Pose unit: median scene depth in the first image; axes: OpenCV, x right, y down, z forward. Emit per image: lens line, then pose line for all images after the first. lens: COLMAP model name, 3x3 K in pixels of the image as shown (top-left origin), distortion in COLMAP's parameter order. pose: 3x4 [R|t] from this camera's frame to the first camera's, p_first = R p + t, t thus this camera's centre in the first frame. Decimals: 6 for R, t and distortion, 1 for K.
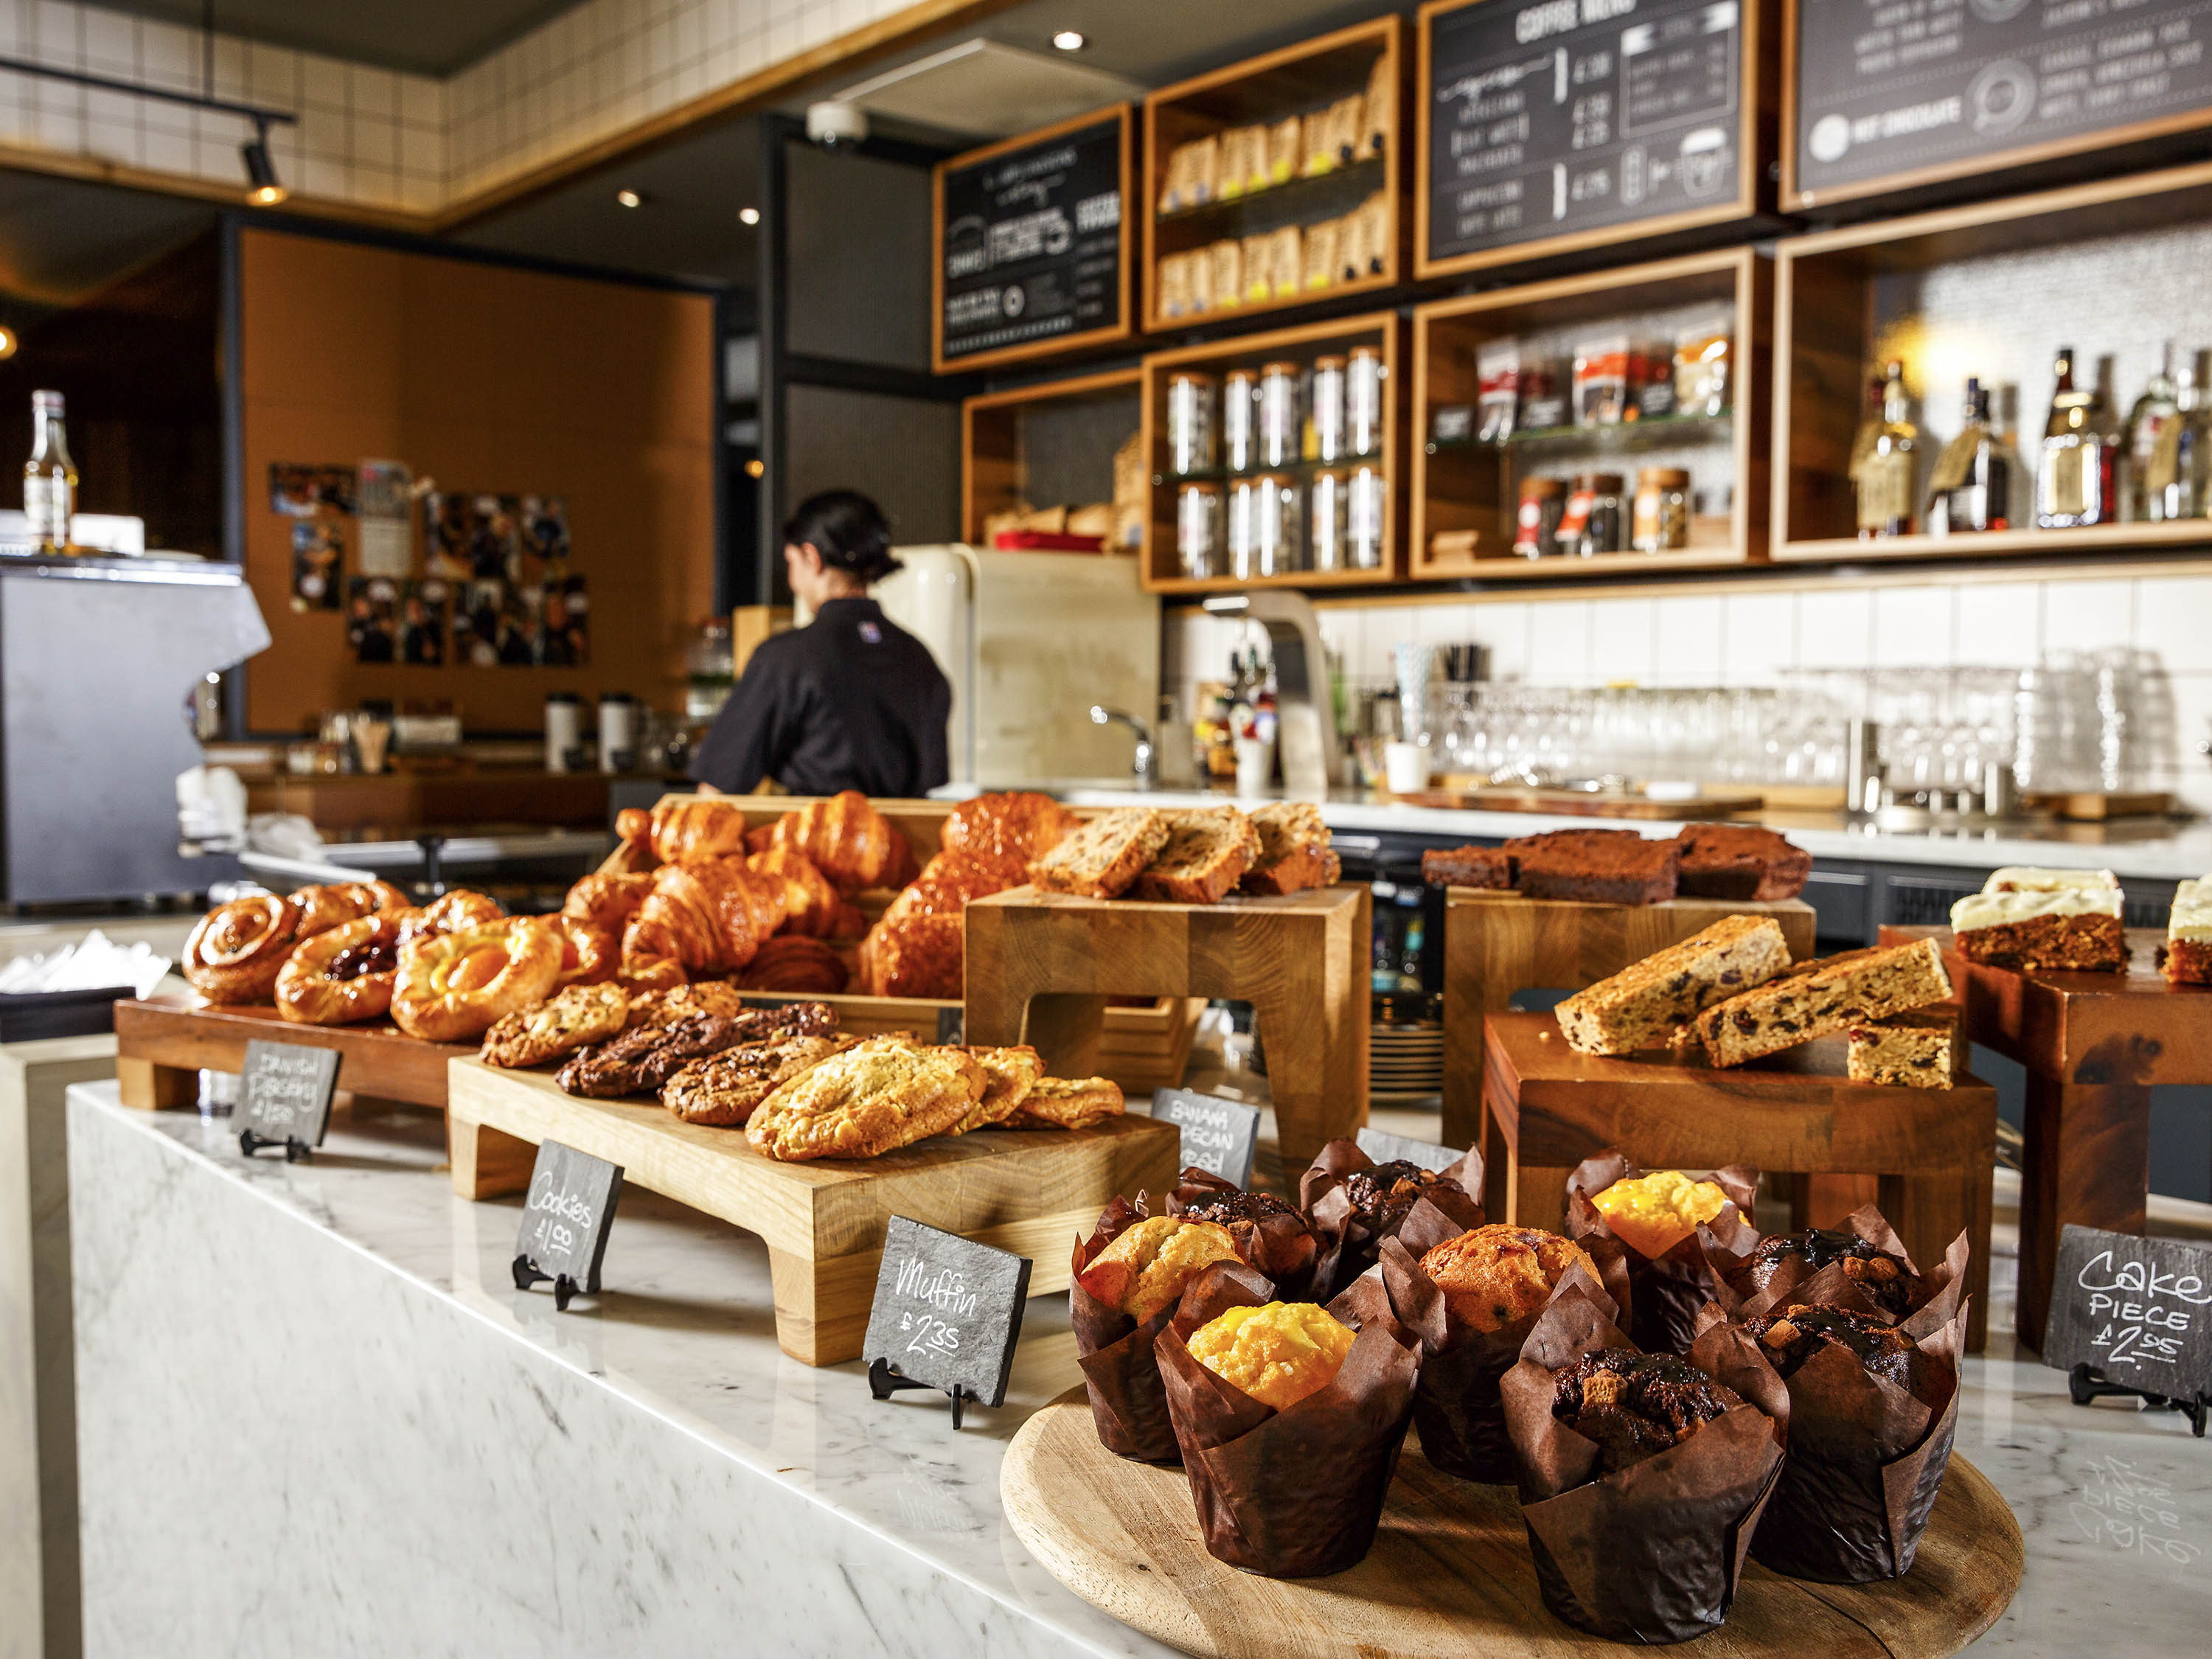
lens RADIAL K [[1922.5, 0, 1106.0], [0, 1922.5, 829.5], [0, 0, 1]] dist [-0.010745, -0.014943]
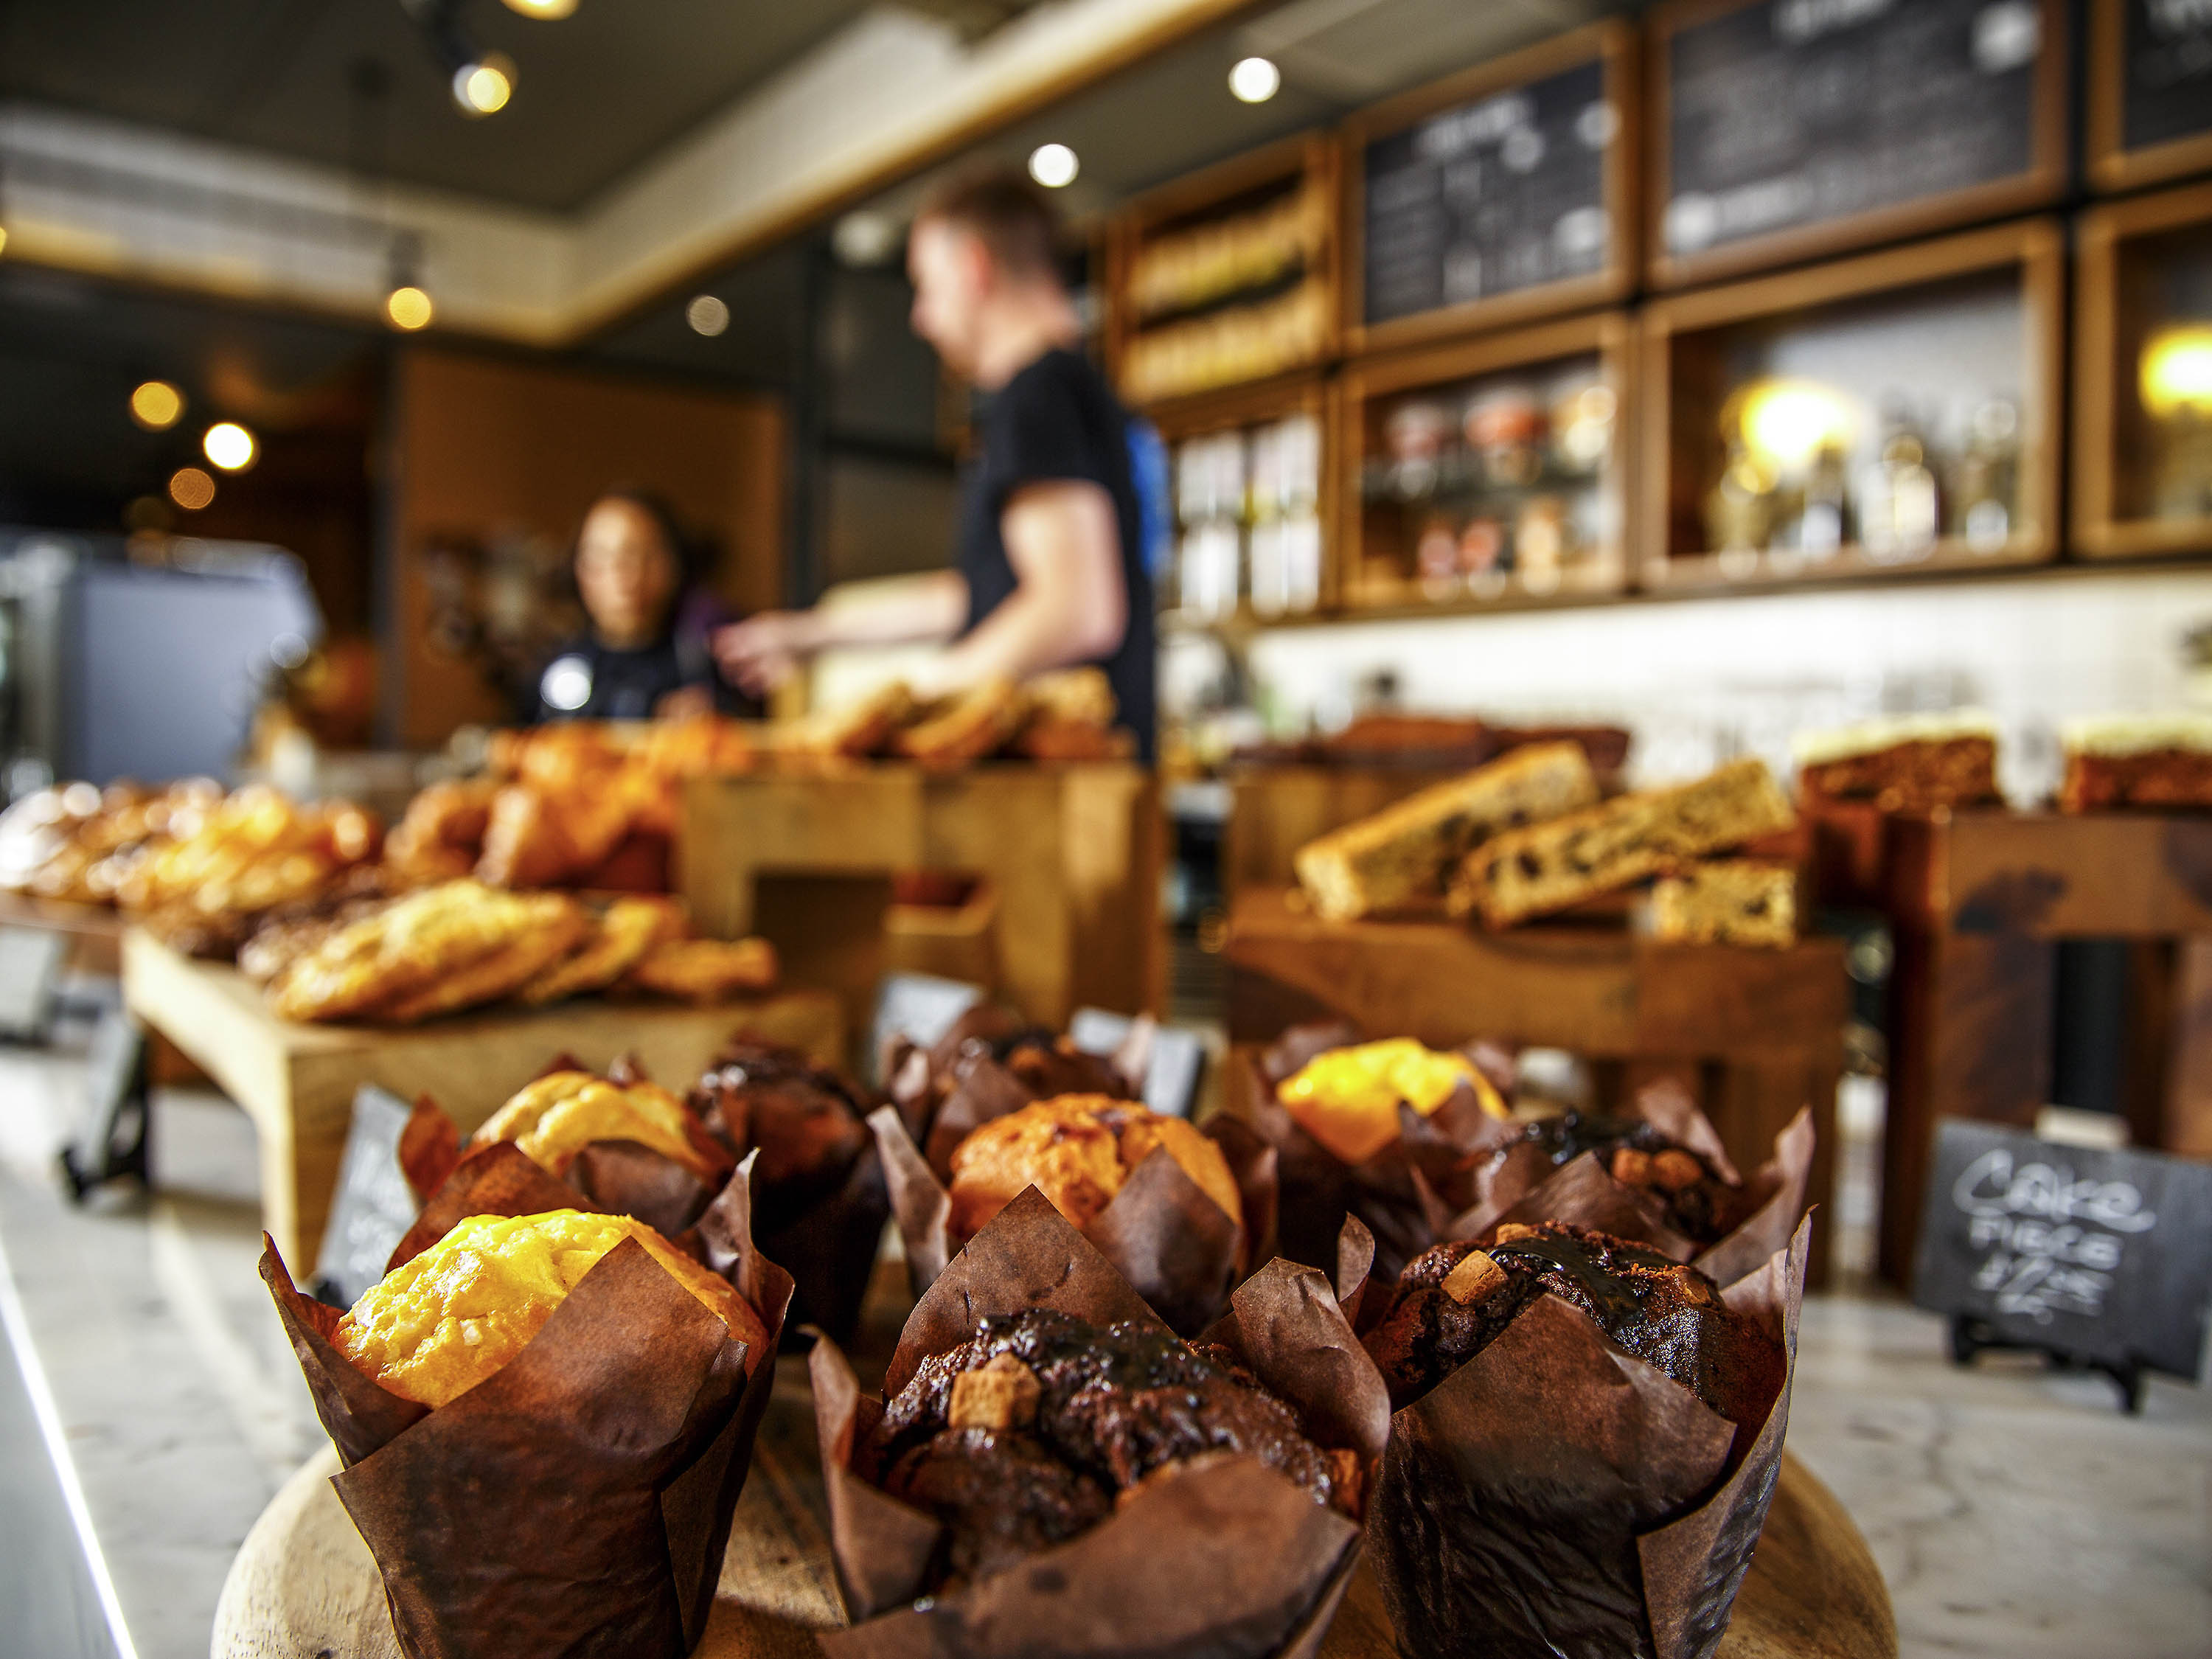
lens RADIAL K [[1512.2, 0, 1106.0], [0, 1512.2, 829.5], [0, 0, 1]] dist [-0.059168, 0.000752]
pose [[0.999754, 0.006153, -0.021292, 0.136443], [-0.006535, 0.999818, -0.017904, 0.076343], [0.021178, 0.018038, 0.999613, 0.301465]]
